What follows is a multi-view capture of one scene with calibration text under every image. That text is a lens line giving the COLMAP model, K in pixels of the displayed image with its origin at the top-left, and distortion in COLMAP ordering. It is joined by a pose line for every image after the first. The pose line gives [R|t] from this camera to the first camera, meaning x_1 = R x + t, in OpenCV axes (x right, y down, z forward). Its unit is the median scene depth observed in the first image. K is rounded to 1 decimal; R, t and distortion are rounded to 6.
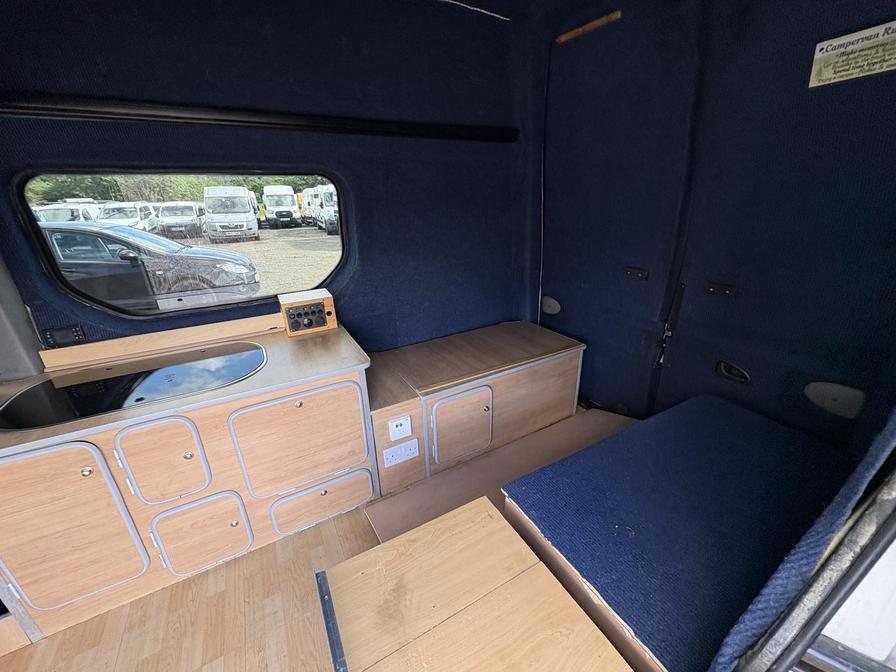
lens RADIAL K [[356.4, 0, 448.2], [0, 356.4, 336.9], [0, 0, 1]] dist [0.000569, -0.000018]
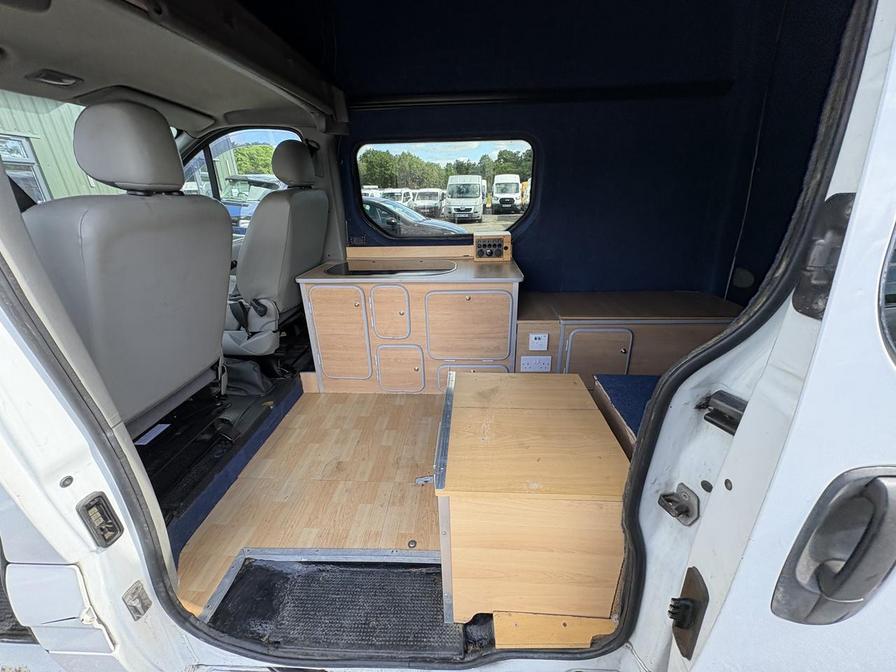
lens RADIAL K [[357.9, 0, 451.3], [0, 357.9, 337.9], [0, 0, 1]] dist [-0.001435, -0.000233]
pose [[0.847201, 0.206568, -0.489469, 0.193180], [-0.195314, 0.977897, 0.074636, 0.188673], [0.494068, 0.032368, 0.868821, -0.205074]]
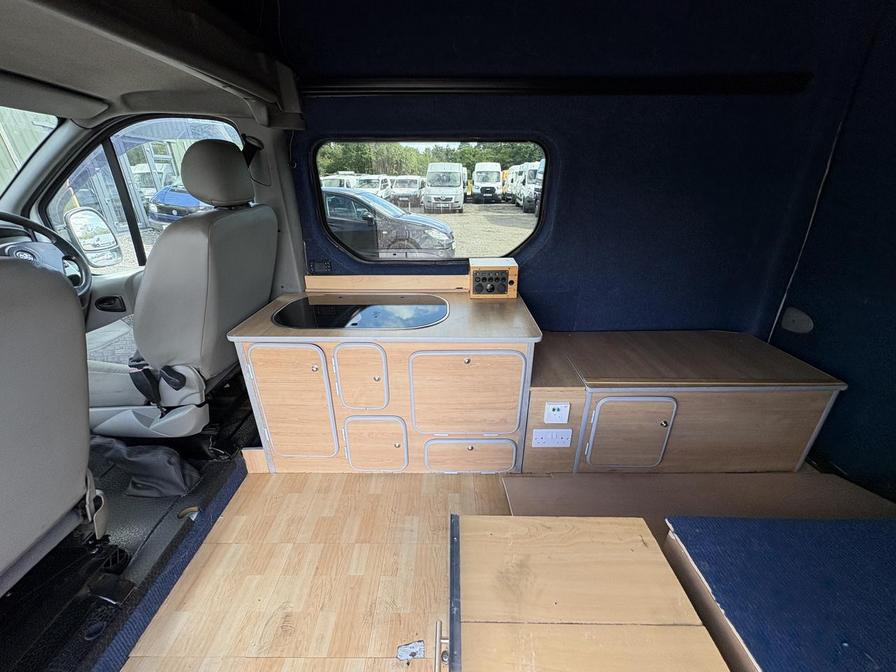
lens RADIAL K [[356.4, 0, 448.2], [0, 356.4, 336.9], [0, 0, 1]] dist [0.000569, -0.000018]
pose [[0.870708, 0.221669, -0.439012, -0.012946], [-0.199089, 0.975119, 0.097504, 0.021072], [0.449702, 0.002505, 0.893175, 0.019898]]
